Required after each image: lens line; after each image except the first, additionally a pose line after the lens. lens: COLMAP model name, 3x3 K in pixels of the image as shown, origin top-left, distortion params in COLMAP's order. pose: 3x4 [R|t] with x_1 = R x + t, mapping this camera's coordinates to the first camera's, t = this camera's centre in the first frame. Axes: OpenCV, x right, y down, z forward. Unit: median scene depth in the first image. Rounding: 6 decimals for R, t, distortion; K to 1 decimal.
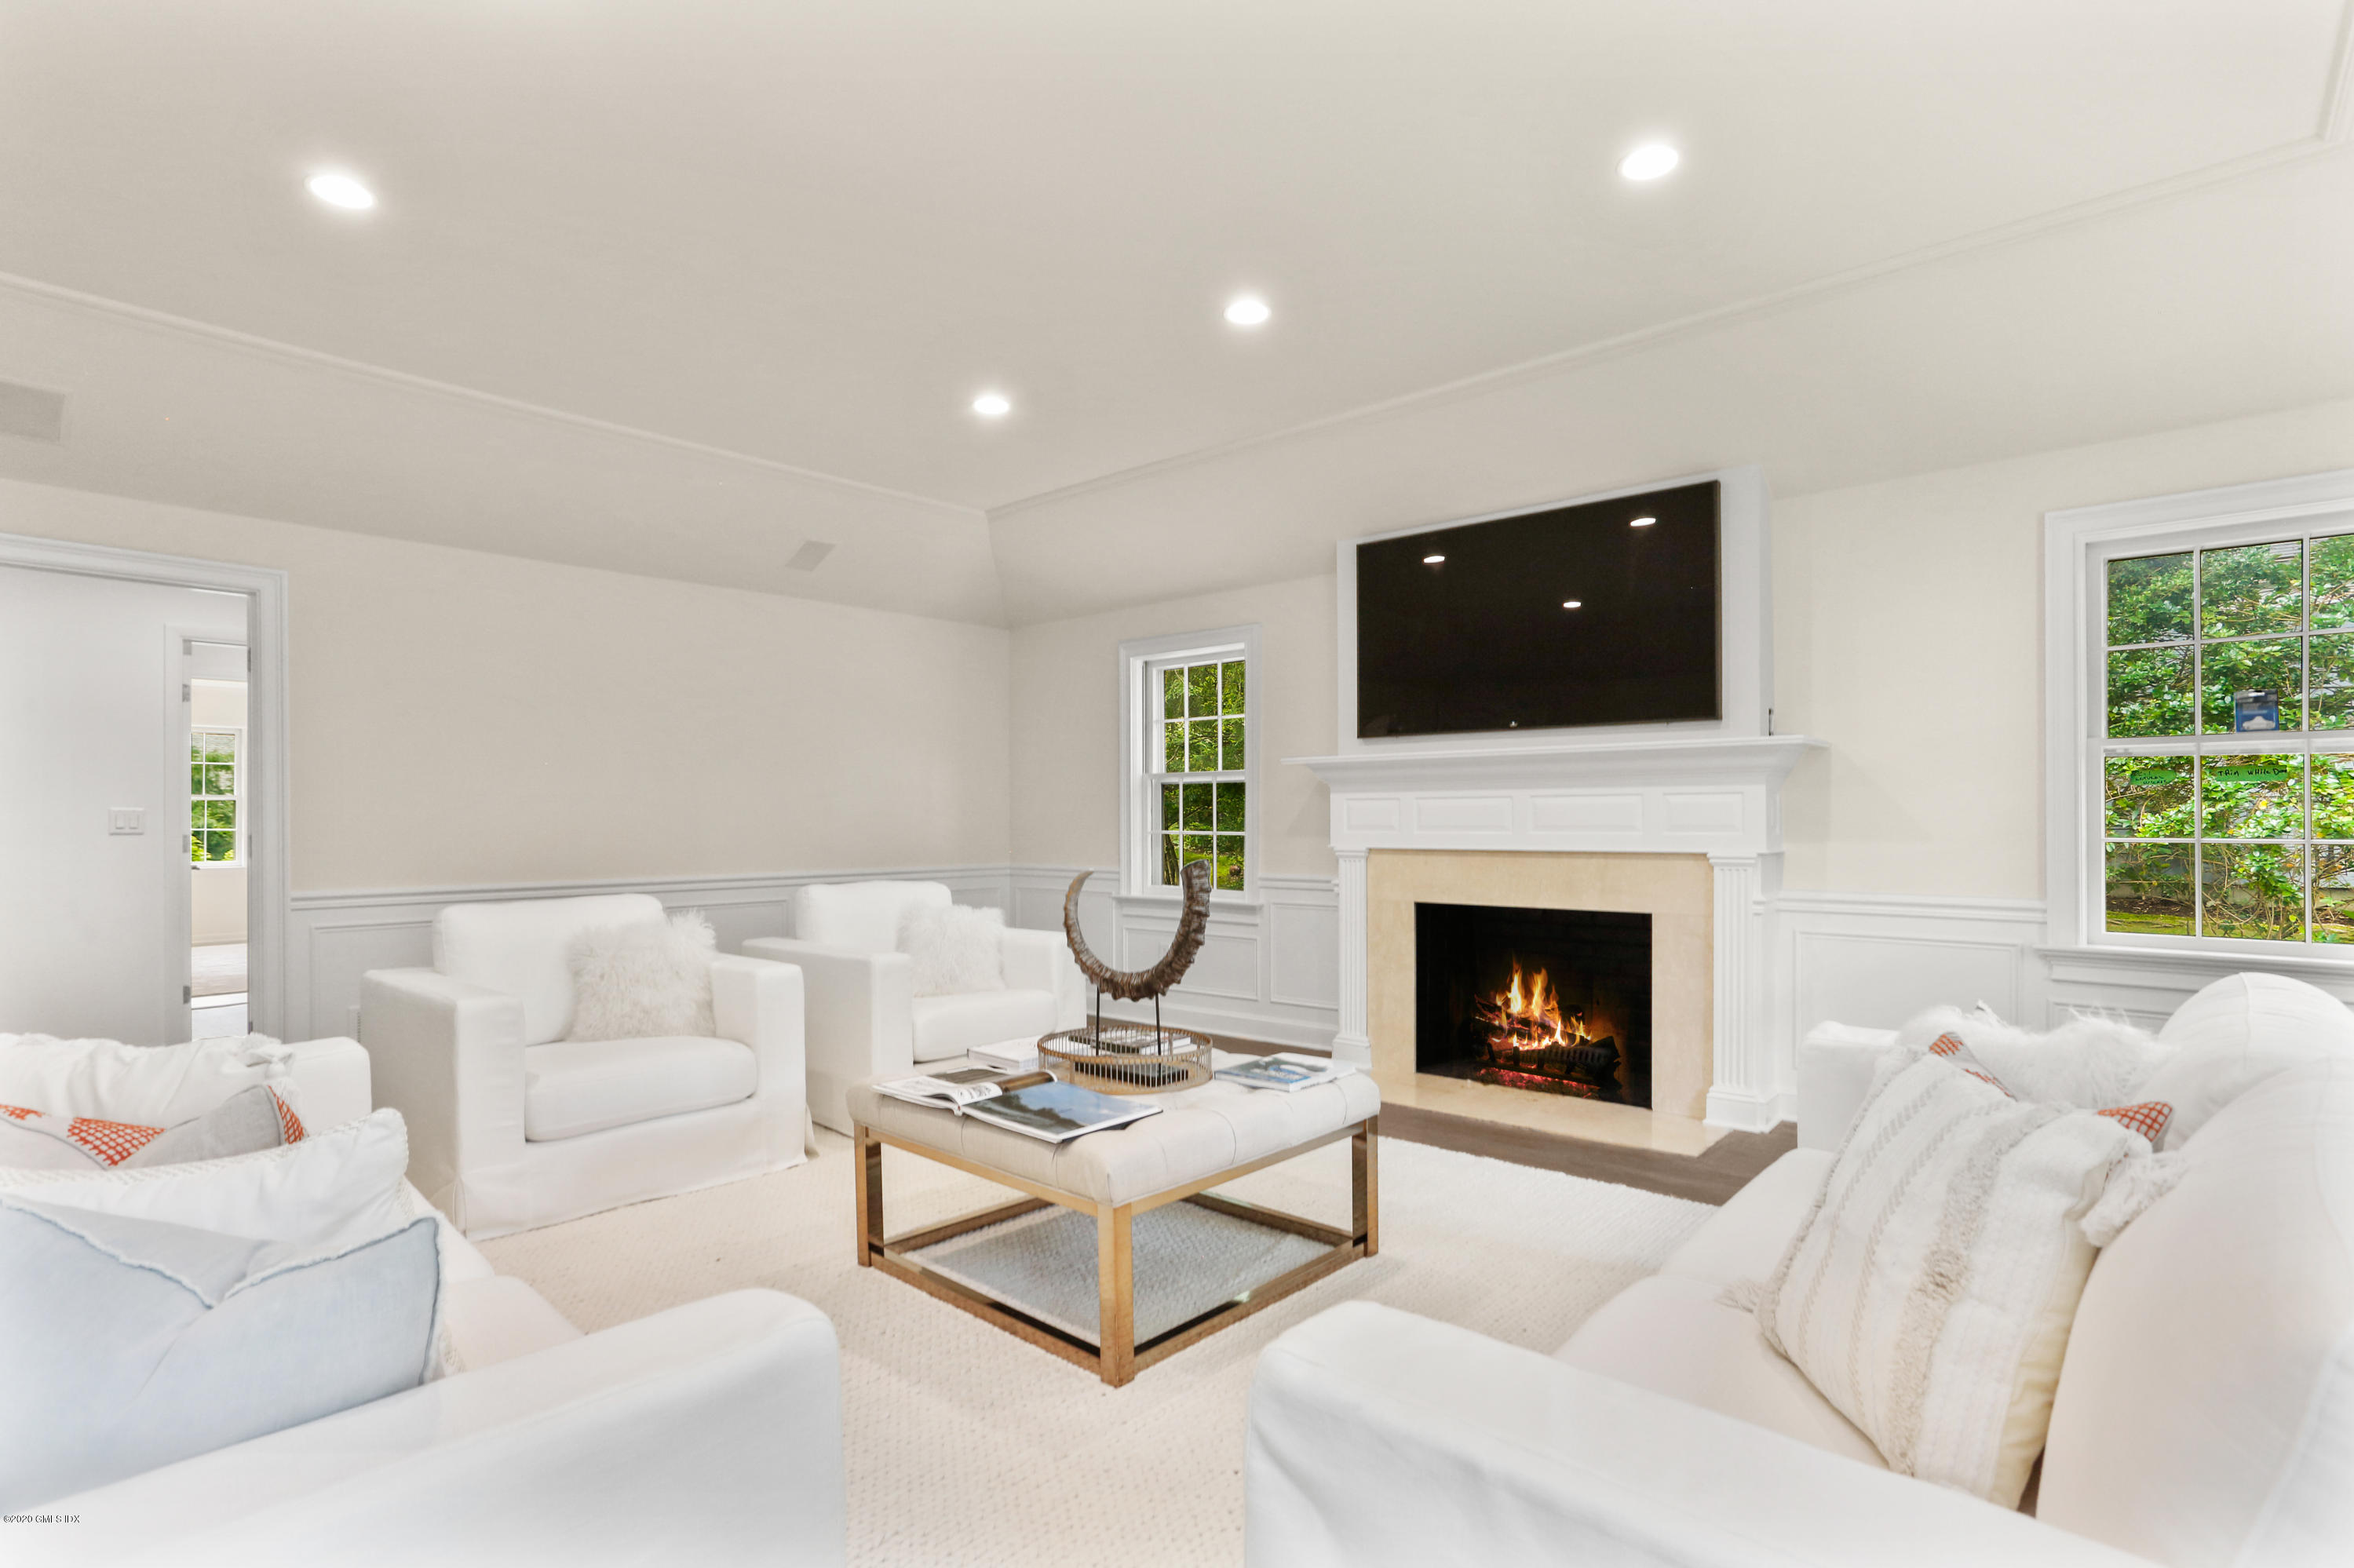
lens RADIAL K [[1192.3, 0, 1170.4], [0, 1192.3, 746.6], [0, 0, 1]] dist [0.002612, 0.000186]
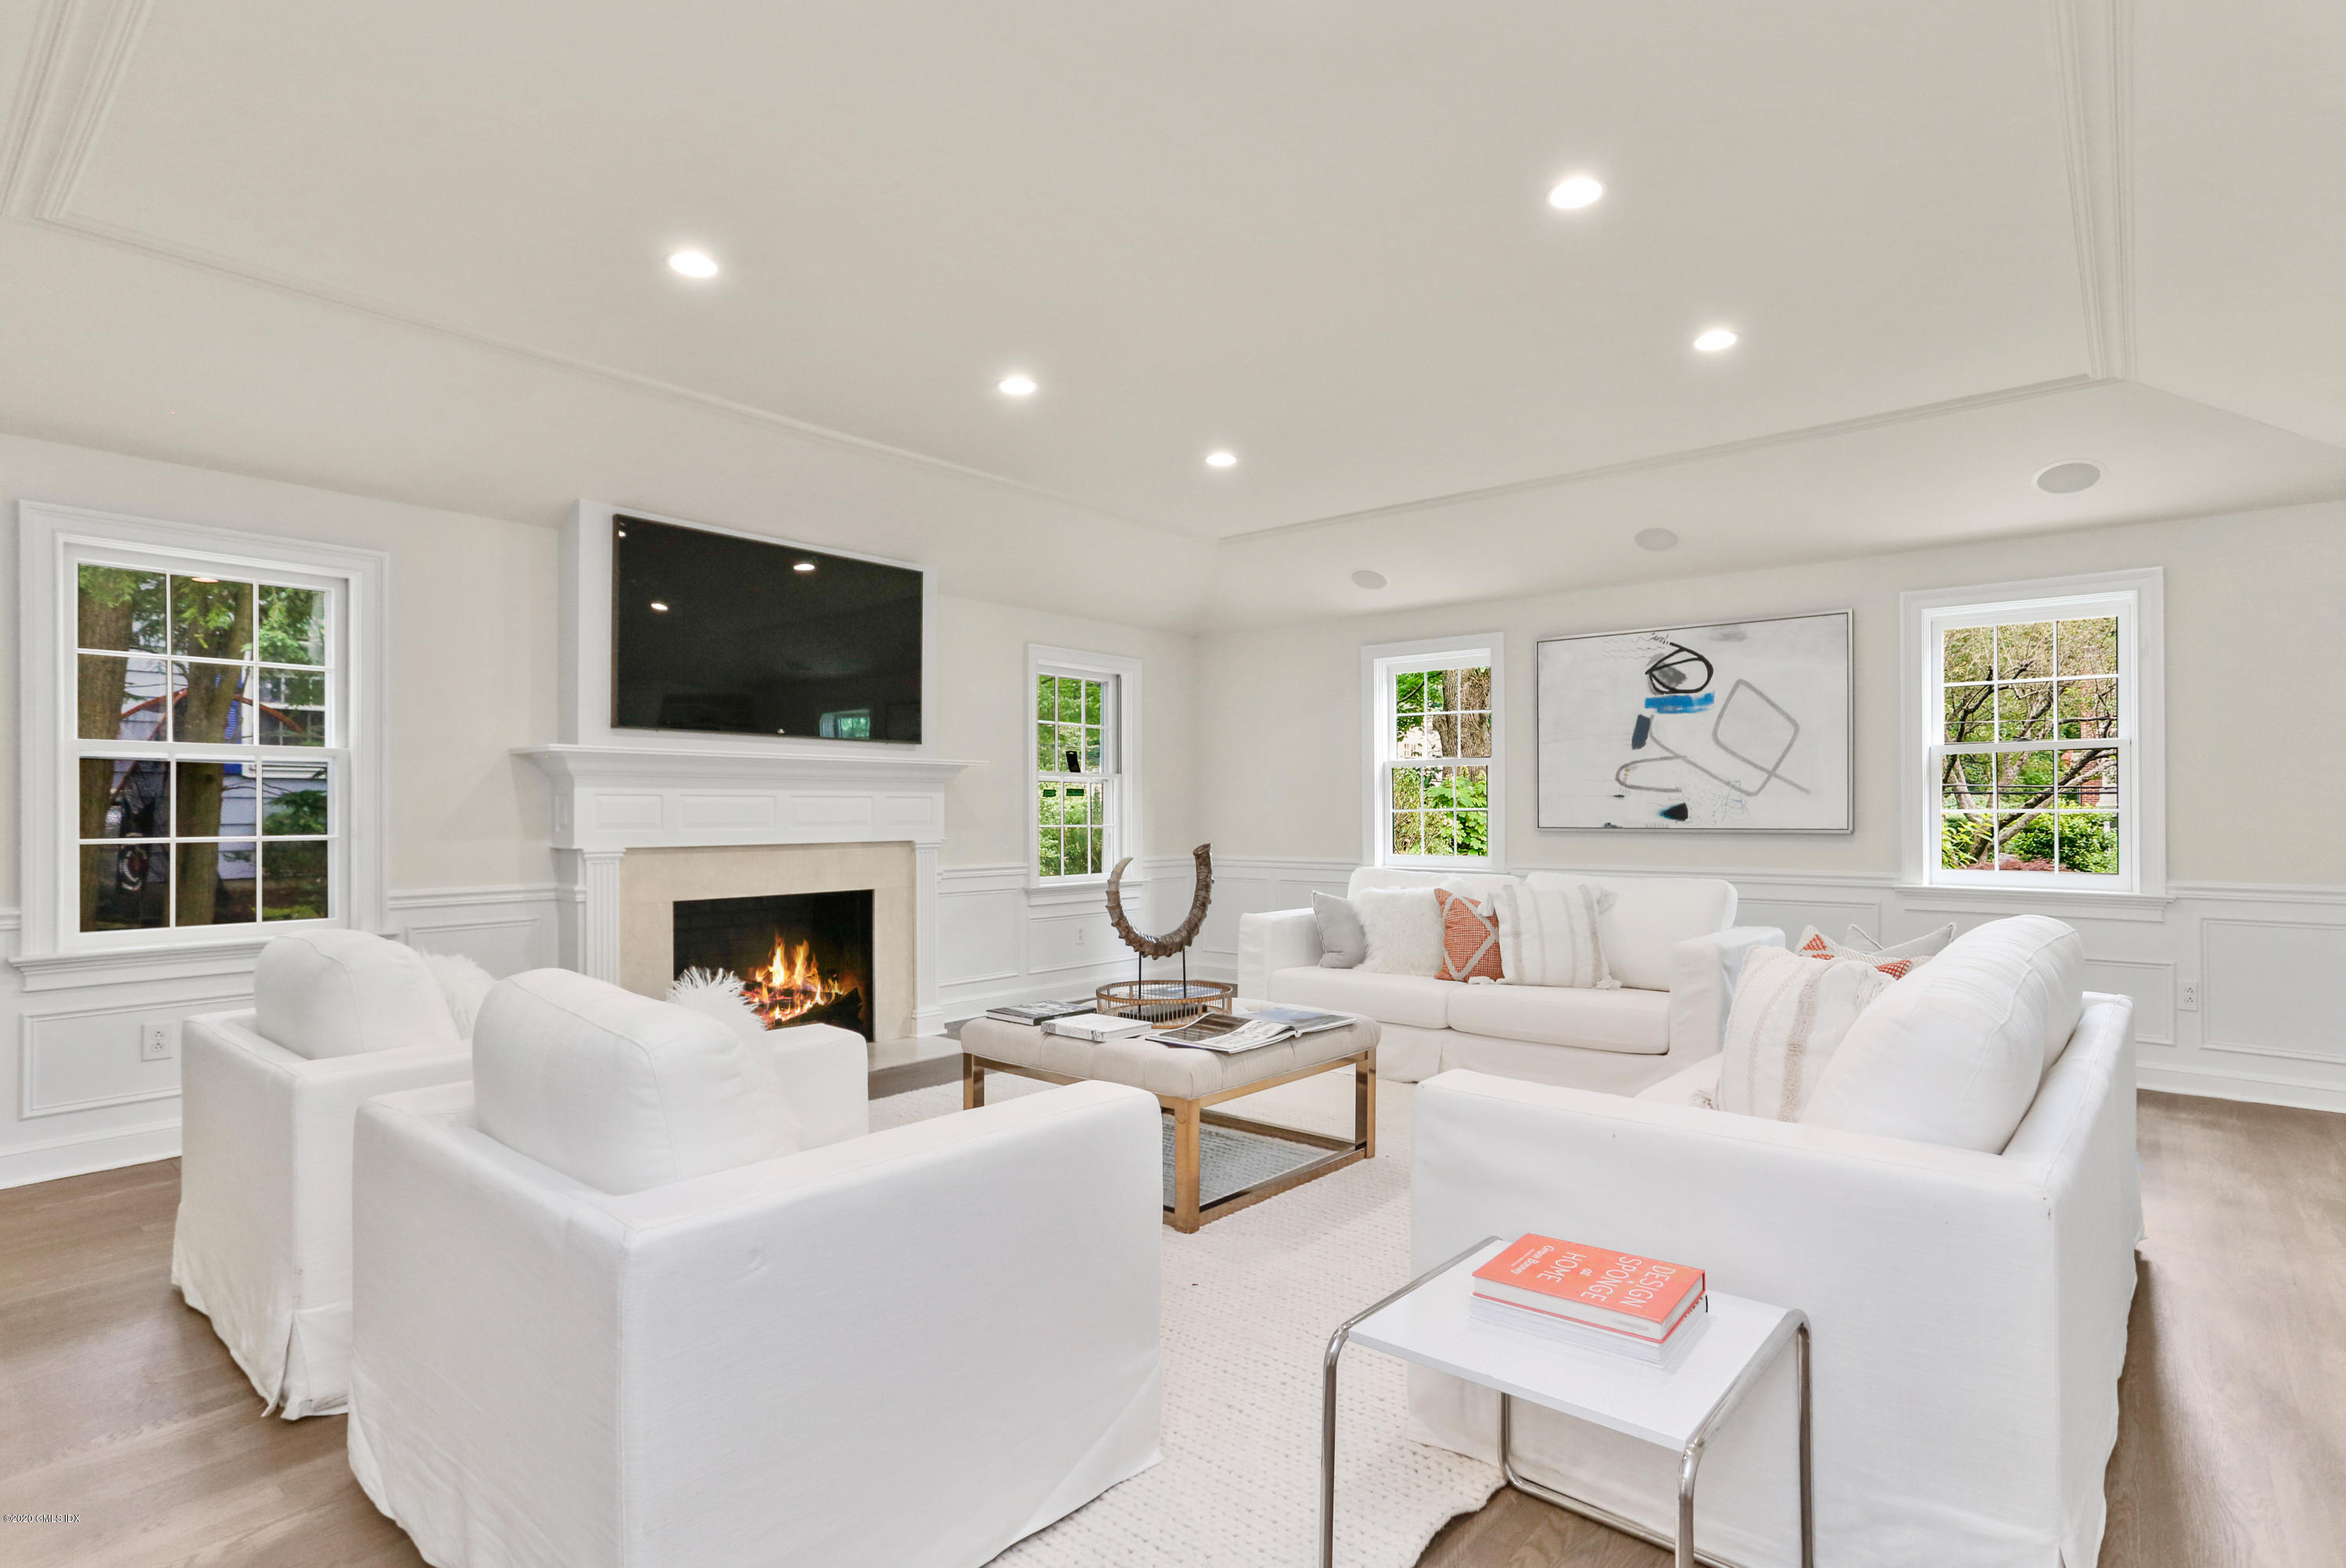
lens RADIAL K [[1154.7, 0, 1179.5], [0, 1154.7, 806.3], [0, 0, 1]] dist [-0.052988, 0.026215]
pose [[-0.022927, 0.008326, 0.999702, -0.827220], [-0.058031, 0.998268, -0.009645, 0.041576], [-0.998052, -0.058234, -0.022404, 0.672273]]
